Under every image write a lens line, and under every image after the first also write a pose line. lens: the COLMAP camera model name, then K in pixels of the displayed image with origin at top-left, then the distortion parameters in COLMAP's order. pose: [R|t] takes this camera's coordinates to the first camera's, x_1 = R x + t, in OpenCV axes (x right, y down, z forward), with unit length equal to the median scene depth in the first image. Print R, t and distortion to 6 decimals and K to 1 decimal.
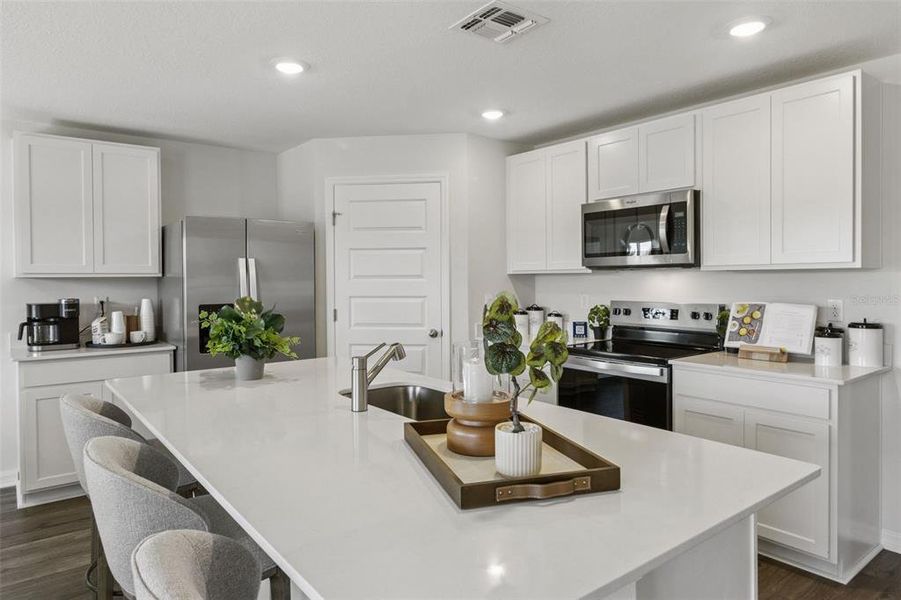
lens RADIAL K [[578.8, 0, 431.5], [0, 578.8, 285.7], [0, 0, 1]] dist [-0.003674, -0.000434]
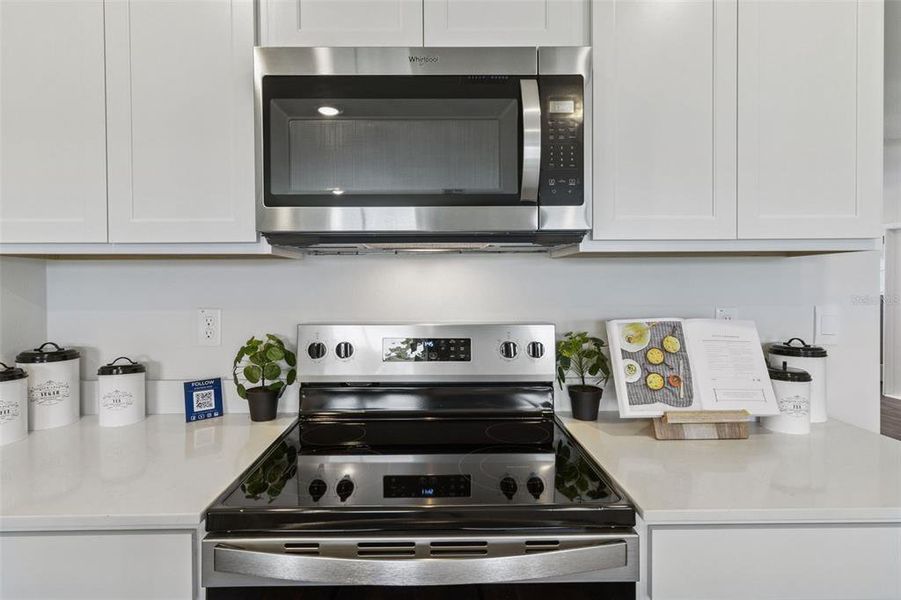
lens RADIAL K [[463.8, 0, 444.4], [0, 463.8, 287.3], [0, 0, 1]] dist [0.011229, 0.000677]
pose [[0.585461, 0.002663, 0.810696, 0.108451], [0.009294, 0.999907, -0.009997, 0.003193], [-0.810647, 0.013387, 0.585381, 0.793034]]
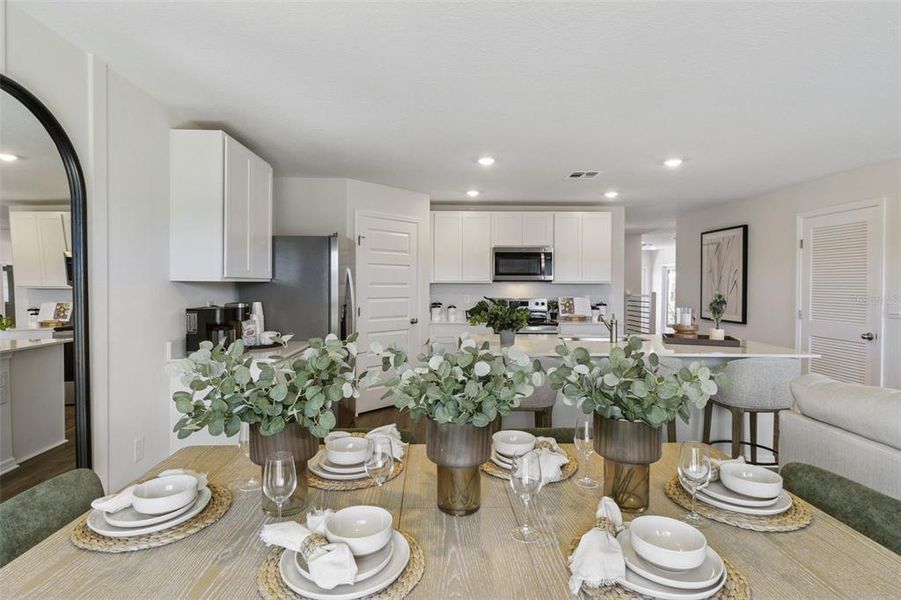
lens RADIAL K [[463.8, 0, 444.4], [0, 463.8, 287.3], [0, 0, 1]] dist [0.011229, 0.000677]
pose [[0.578491, 0.006184, 0.815665, -1.134103], [0.000803, 0.999966, -0.008151, 0.003317], [-0.815688, 0.005370, 0.578467, 0.265878]]
